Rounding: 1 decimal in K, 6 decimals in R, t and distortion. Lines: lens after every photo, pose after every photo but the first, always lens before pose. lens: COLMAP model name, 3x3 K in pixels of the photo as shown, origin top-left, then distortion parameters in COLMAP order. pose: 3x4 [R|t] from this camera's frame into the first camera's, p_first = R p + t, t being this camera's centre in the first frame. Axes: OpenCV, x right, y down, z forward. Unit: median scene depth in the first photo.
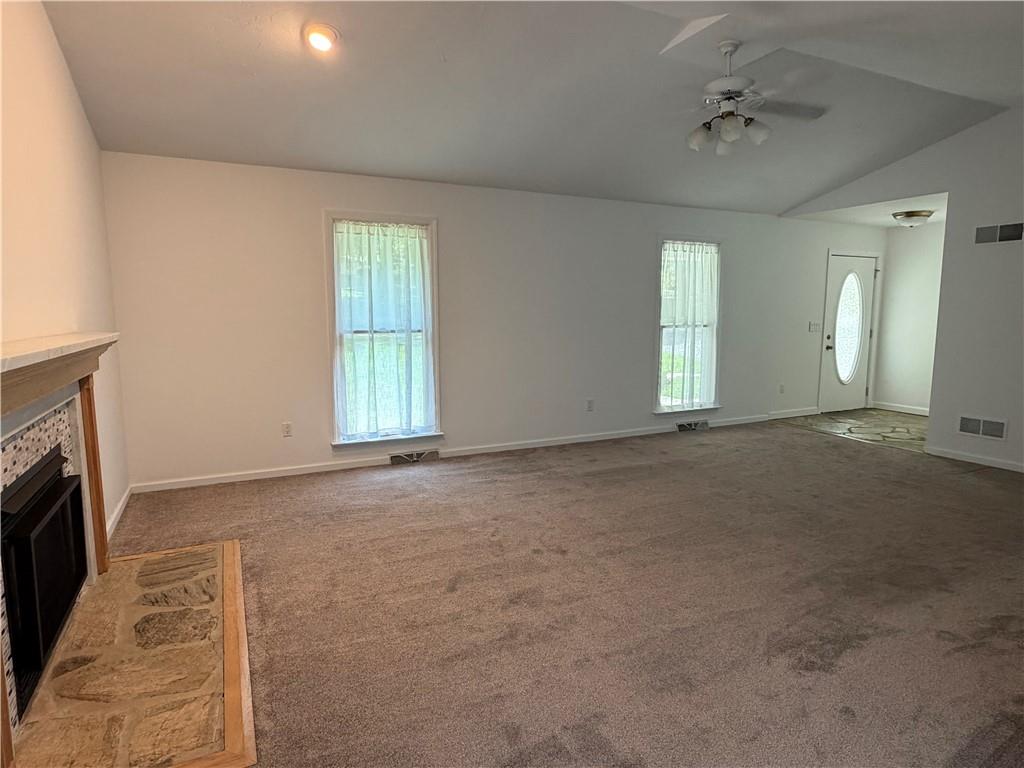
lens RADIAL K [[601.1, 0, 516.9], [0, 601.1, 387.9], [0, 0, 1]] dist [0.004623, -0.002939]
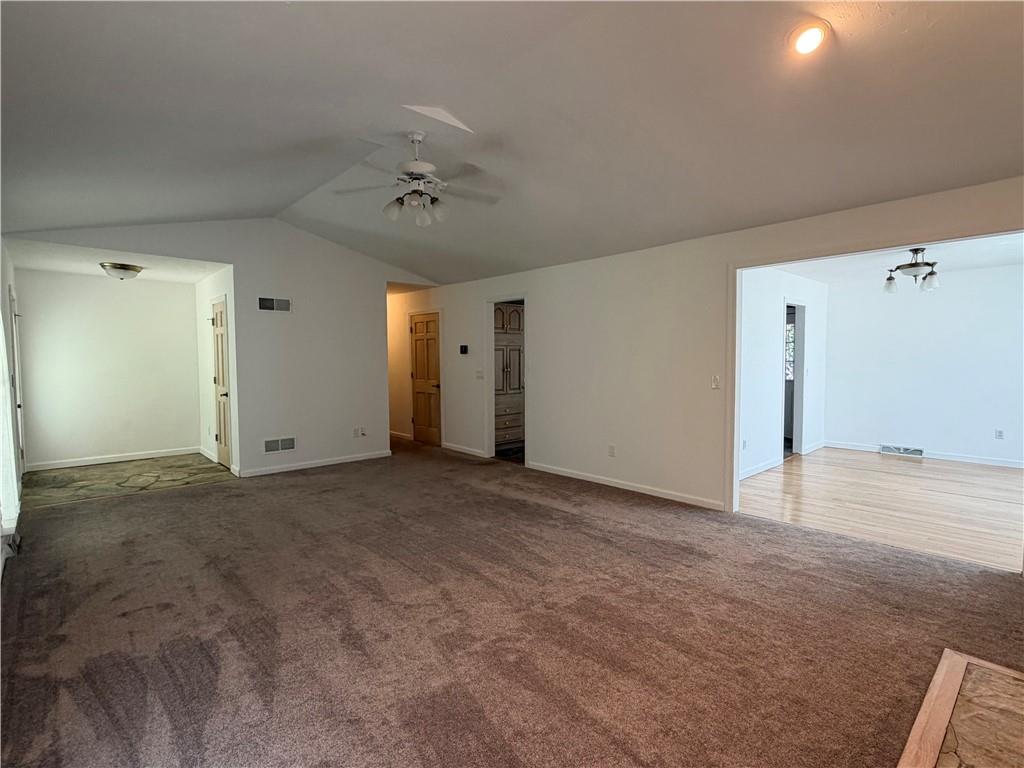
lens RADIAL K [[498.5, 0, 513.1], [0, 498.5, 391.4], [0, 0, 1]] dist [0.003951, 0.000490]
pose [[-0.261233, -0.069518, 0.962769, -0.695998], [0.134069, 0.985123, 0.107509, -0.163726], [-0.955920, 0.157162, -0.248026, 1.190374]]
